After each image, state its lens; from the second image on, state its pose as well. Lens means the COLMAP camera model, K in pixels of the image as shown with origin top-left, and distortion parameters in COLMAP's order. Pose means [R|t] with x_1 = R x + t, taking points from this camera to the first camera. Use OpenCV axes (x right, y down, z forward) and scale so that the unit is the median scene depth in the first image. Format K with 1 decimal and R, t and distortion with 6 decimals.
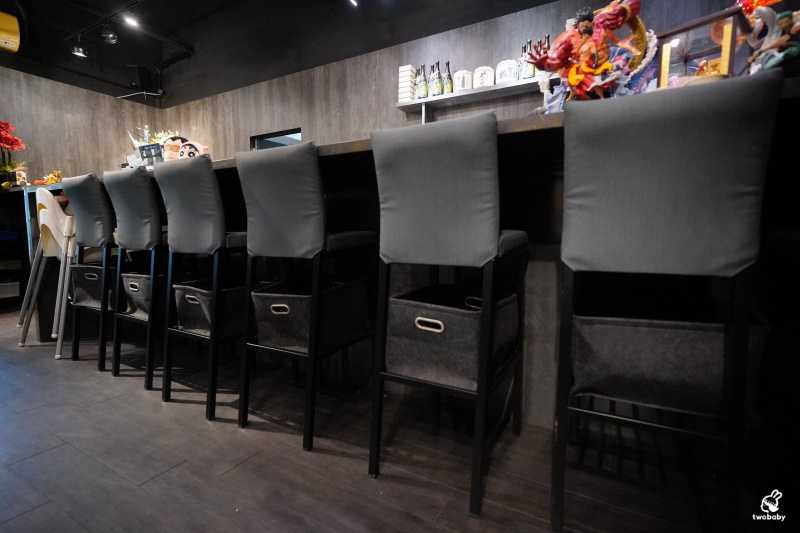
lens RADIAL K [[385.4, 0, 396.7], [0, 385.4, 269.3], [0, 0, 1]] dist [-0.002351, 0.000825]
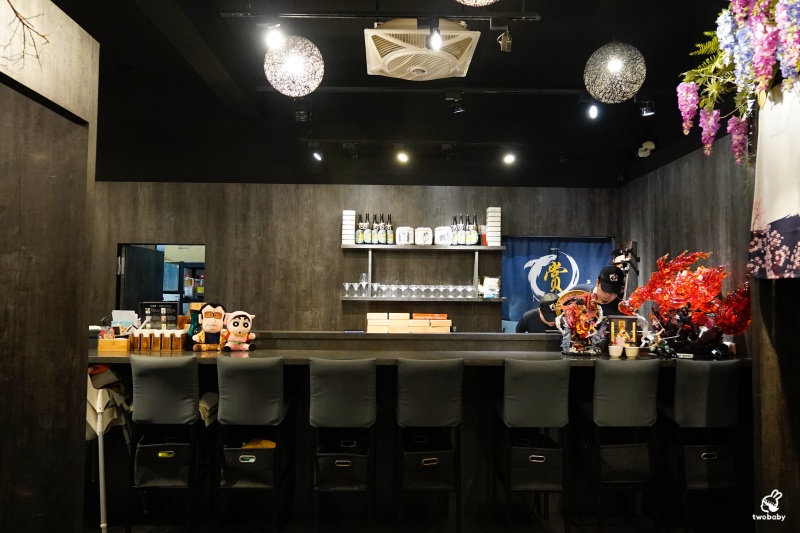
lens RADIAL K [[593.5, 0, 398.1], [0, 593.5, 272.9], [0, 0, 1]] dist [-0.012545, 0.026094]
pose [[0.855864, 0.025321, 0.516580, -0.767818], [0.042650, 0.991944, -0.119284, -0.169899], [-0.515439, 0.124123, 0.847889, -0.477864]]
